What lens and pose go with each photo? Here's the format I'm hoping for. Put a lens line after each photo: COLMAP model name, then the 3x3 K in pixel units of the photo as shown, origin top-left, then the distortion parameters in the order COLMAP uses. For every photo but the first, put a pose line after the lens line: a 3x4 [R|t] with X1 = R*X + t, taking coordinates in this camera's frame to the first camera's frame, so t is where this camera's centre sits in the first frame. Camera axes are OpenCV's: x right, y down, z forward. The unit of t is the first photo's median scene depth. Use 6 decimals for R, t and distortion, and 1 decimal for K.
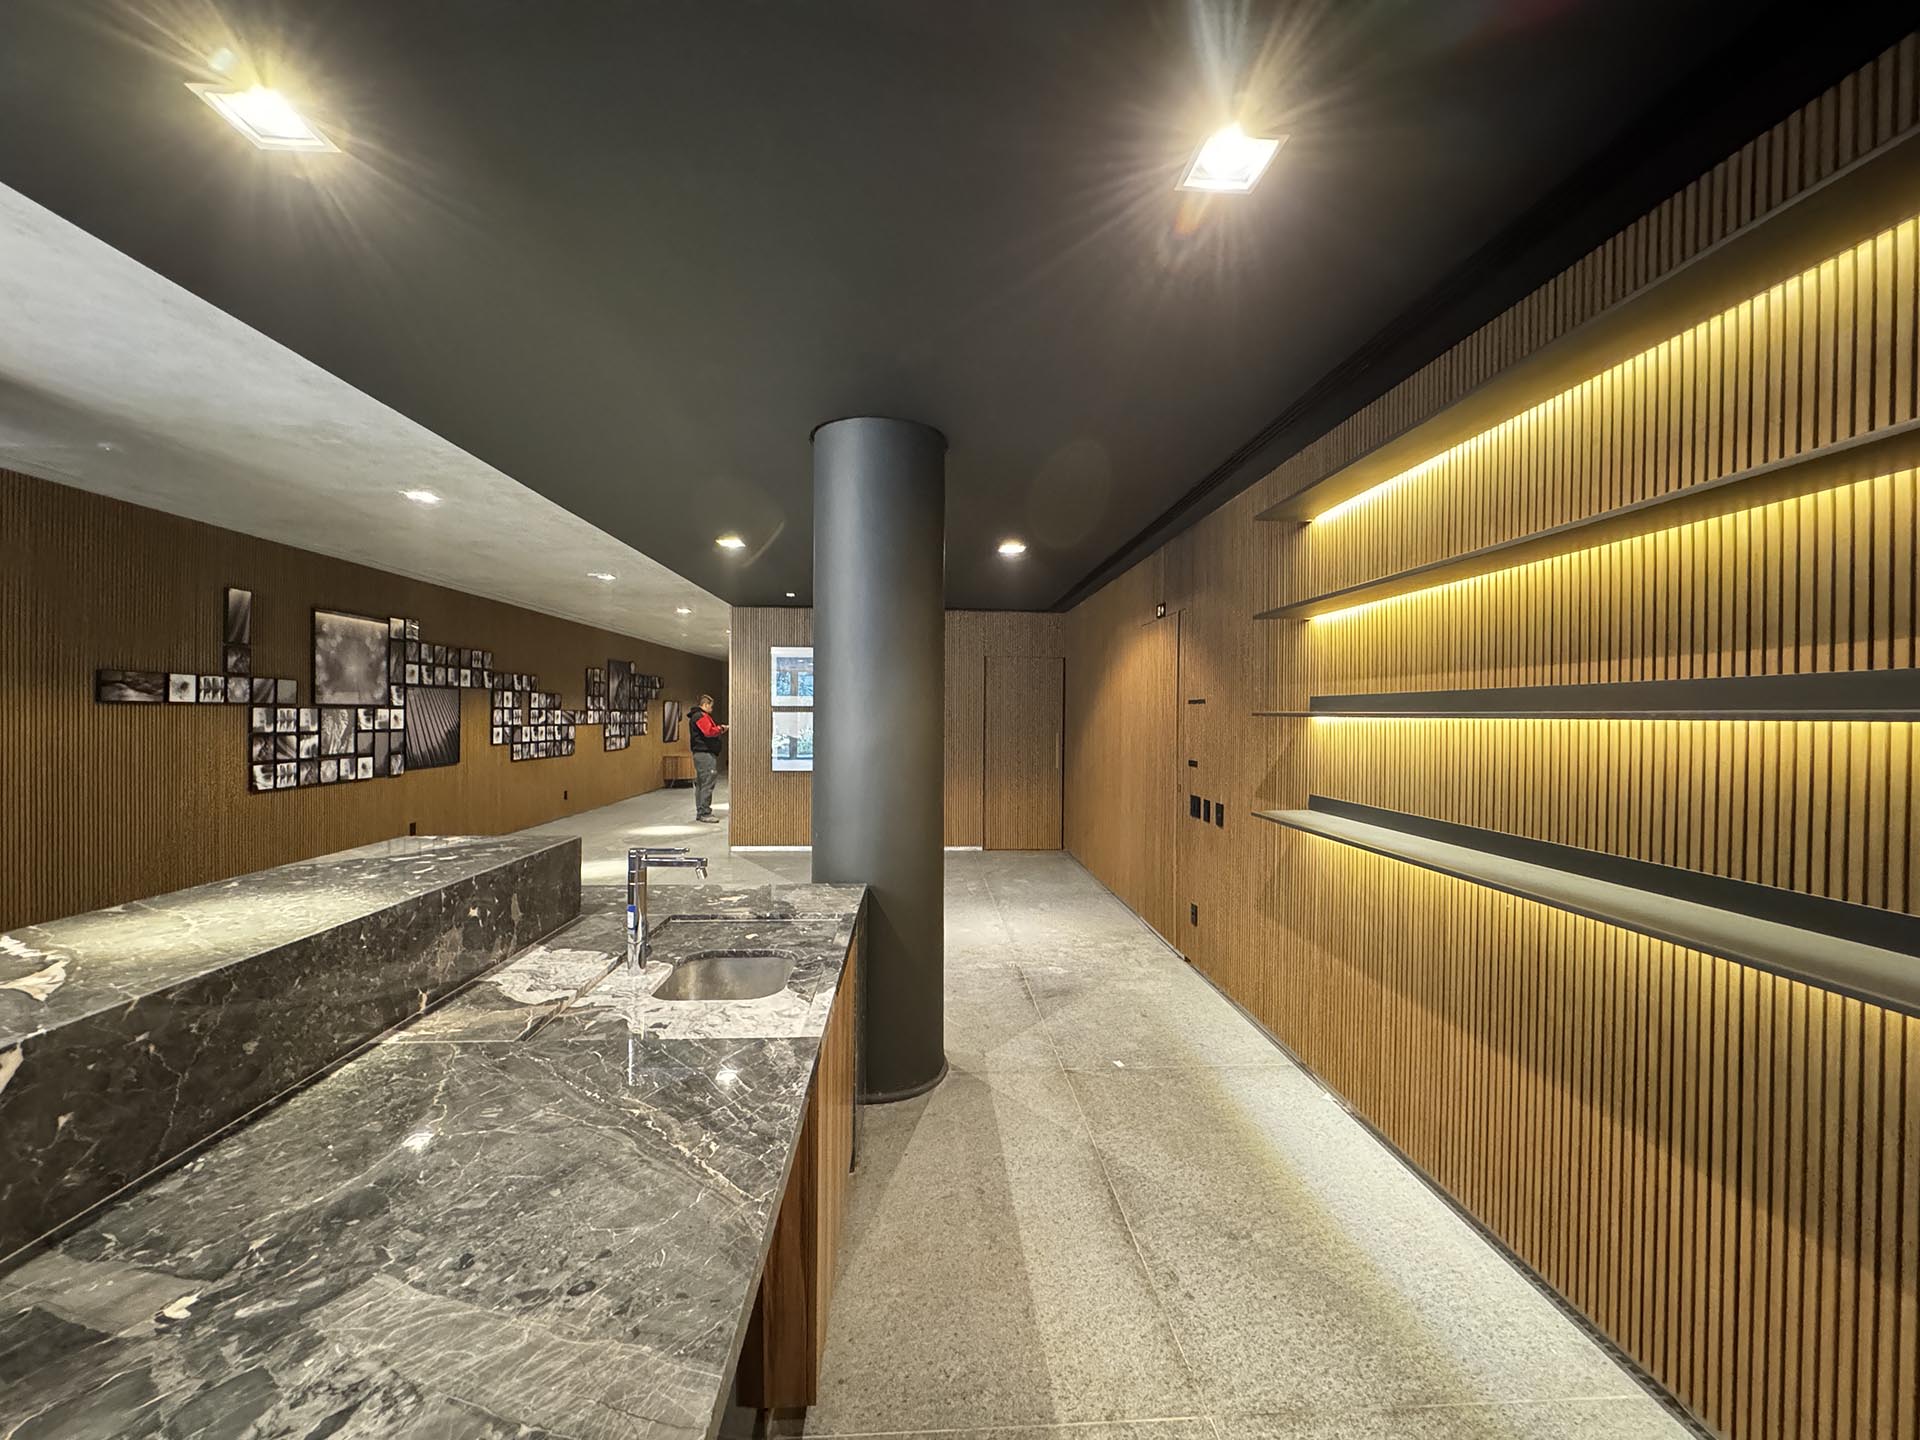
lens RADIAL K [[768.1, 0, 960.0], [0, 768.1, 719.9], [0, 0, 1]] dist [-0.000498, -0.000078]
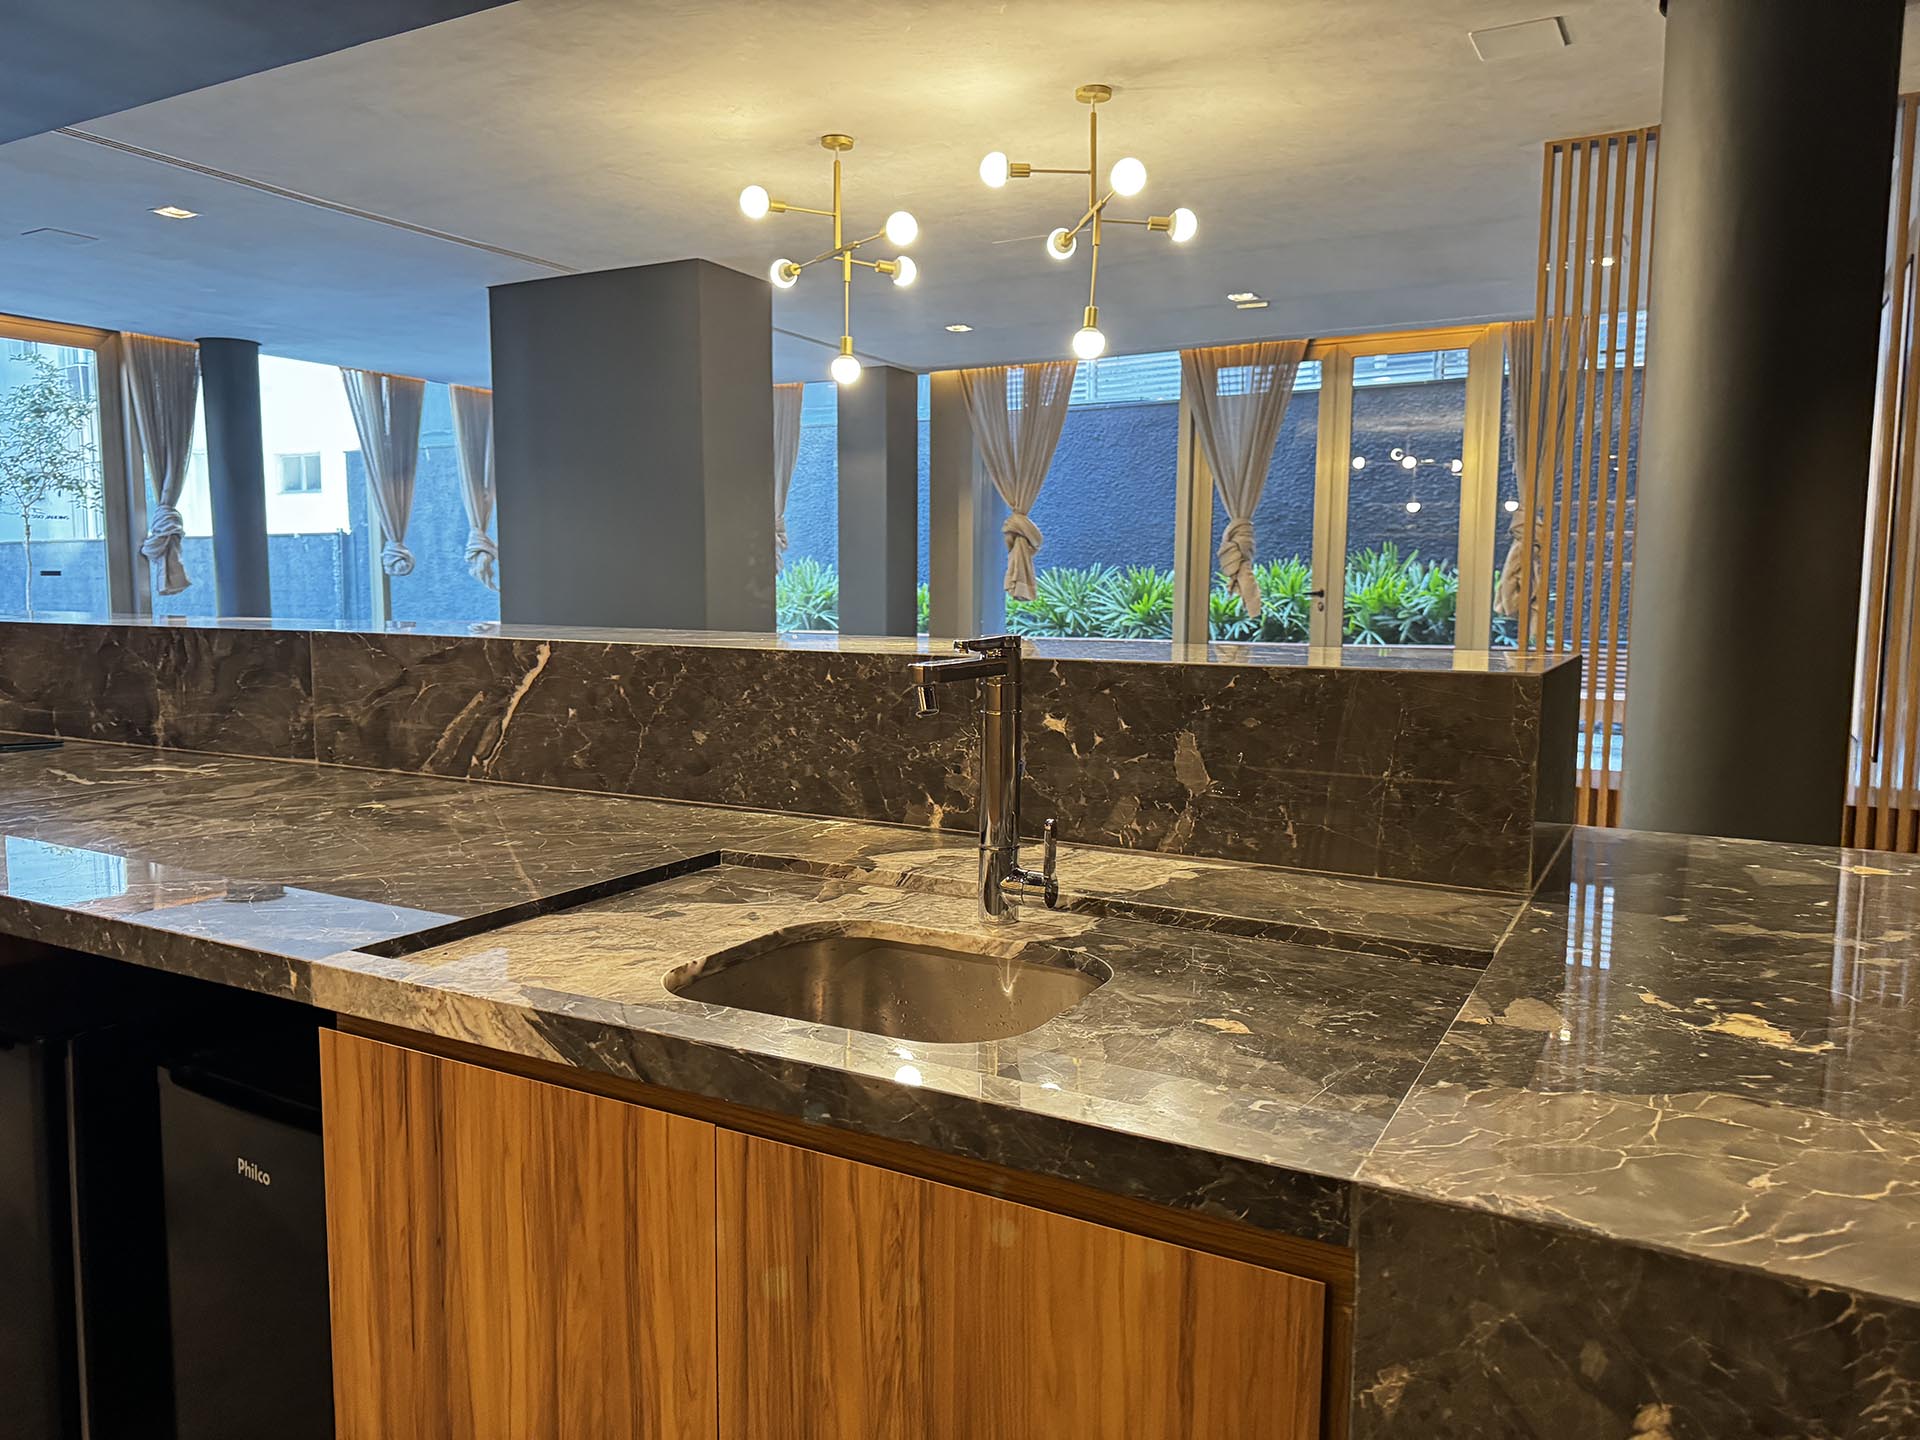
lens RADIAL K [[1349.7, 0, 961.1], [0, 1349.7, 722.4], [0, 0, 1]] dist [0.001776, 0.000081]
pose [[-0.526454, 0.081034, -0.846333, 0.276113], [-0.014607, 0.994438, 0.104302, 0.163352], [0.850078, 0.067273, -0.522343, 1.629705]]
